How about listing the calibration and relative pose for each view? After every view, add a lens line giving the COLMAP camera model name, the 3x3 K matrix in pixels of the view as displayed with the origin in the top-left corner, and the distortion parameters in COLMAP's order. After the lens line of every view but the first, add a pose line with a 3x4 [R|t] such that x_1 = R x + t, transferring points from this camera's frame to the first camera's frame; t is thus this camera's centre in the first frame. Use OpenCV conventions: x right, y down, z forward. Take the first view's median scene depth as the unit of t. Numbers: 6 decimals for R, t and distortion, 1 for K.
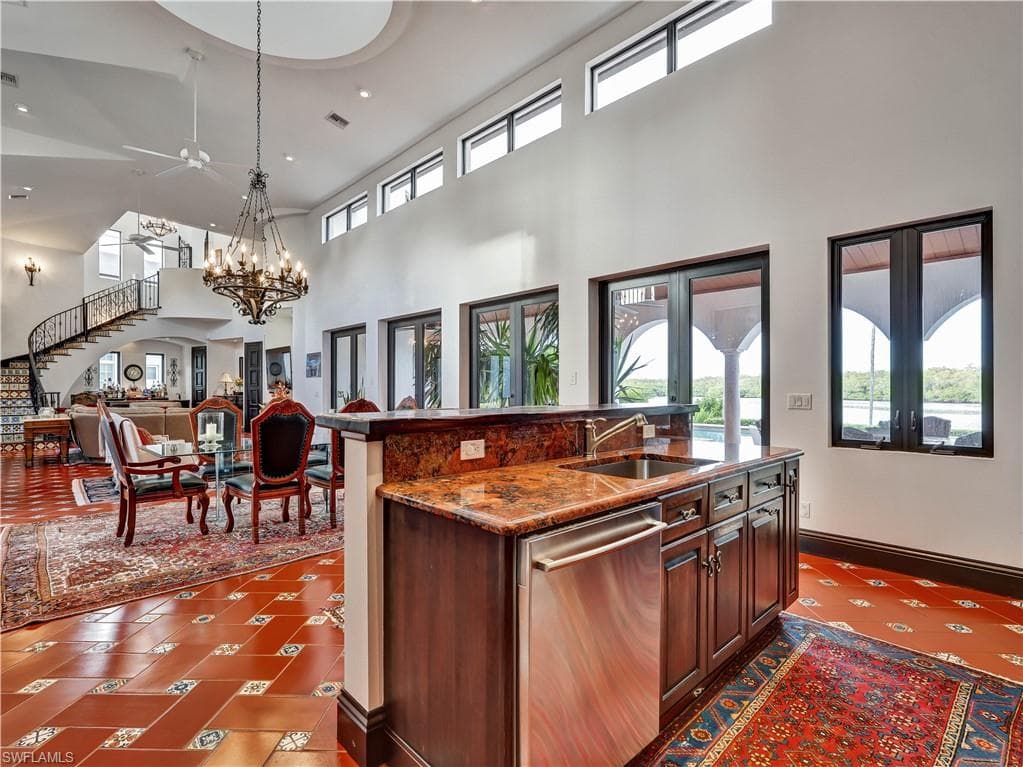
lens RADIAL K [[508.2, 0, 515.8], [0, 508.2, 381.6], [0, 0, 1]] dist [-0.014882, 0.007726]
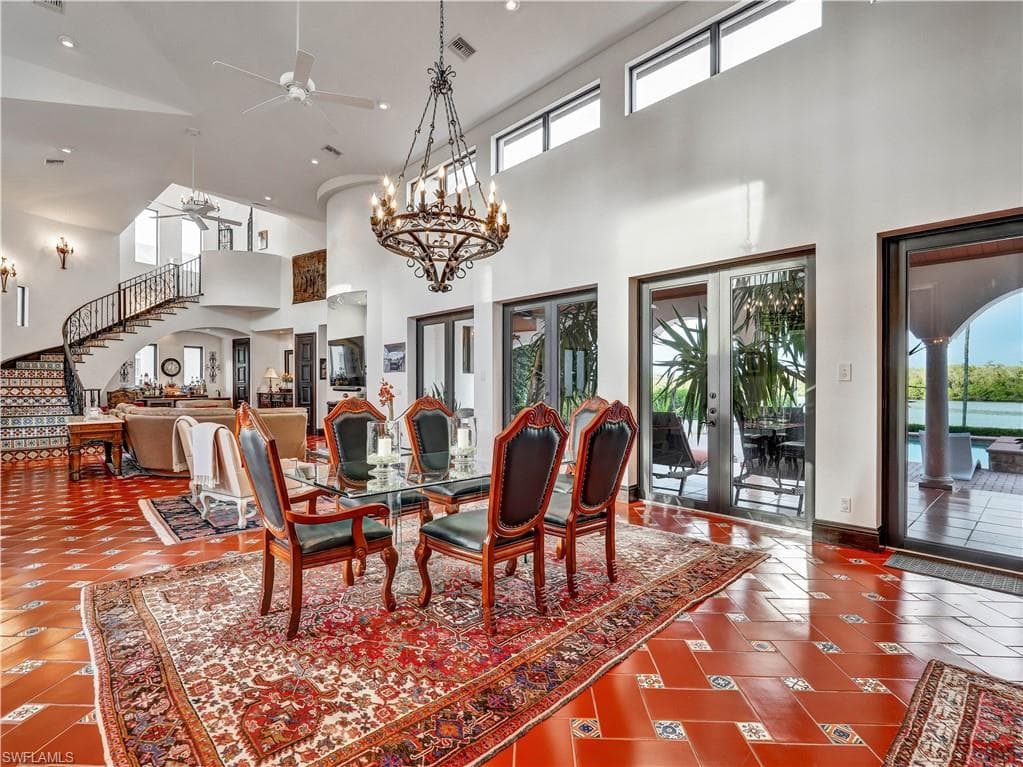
lens RADIAL K [[508.2, 0, 509.9], [0, 508.2, 381.0], [0, 0, 1]] dist [-0.014882, 0.007726]
pose [[0.999848, 0.002032, -0.017333, -0.167161], [-0.001945, 0.999985, 0.005047, 0.001534], [0.017343, -0.005013, 0.999837, 0.130760]]
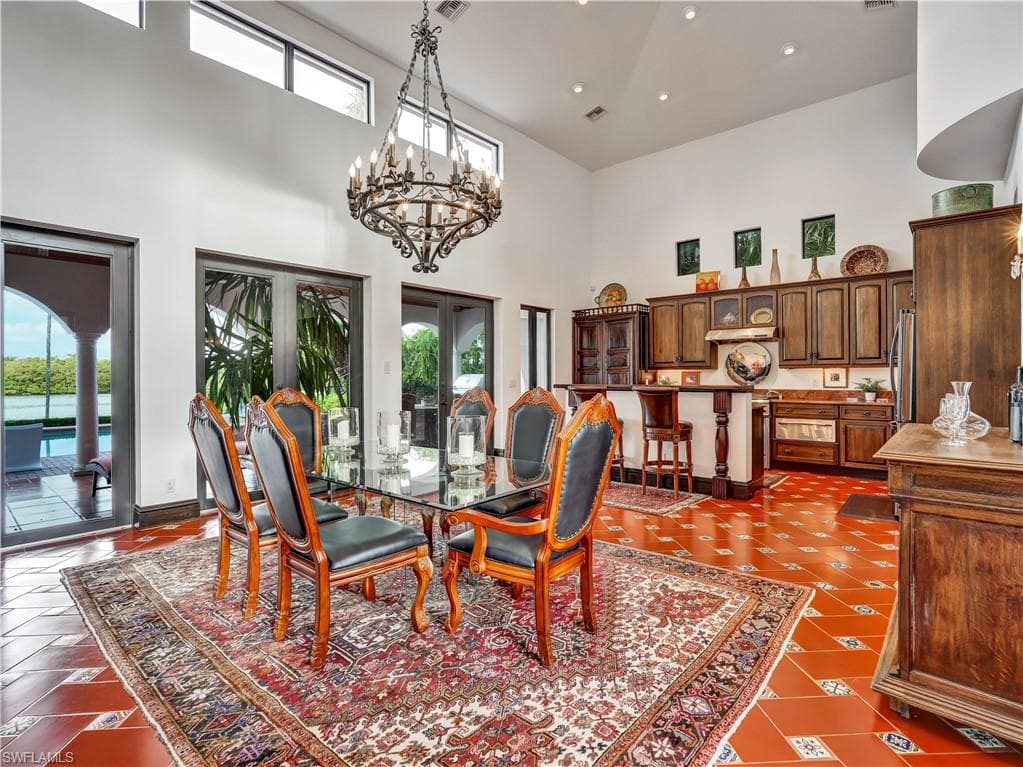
lens RADIAL K [[508.2, 0, 509.5], [0, 508.2, 375.9], [0, 0, 1]] dist [-0.014882, 0.007726]
pose [[-0.080873, 0.001960, 0.996723, -0.471194], [-0.006233, 0.999978, -0.002473, 0.005981], [-0.996705, -0.006412, -0.080859, 0.394775]]
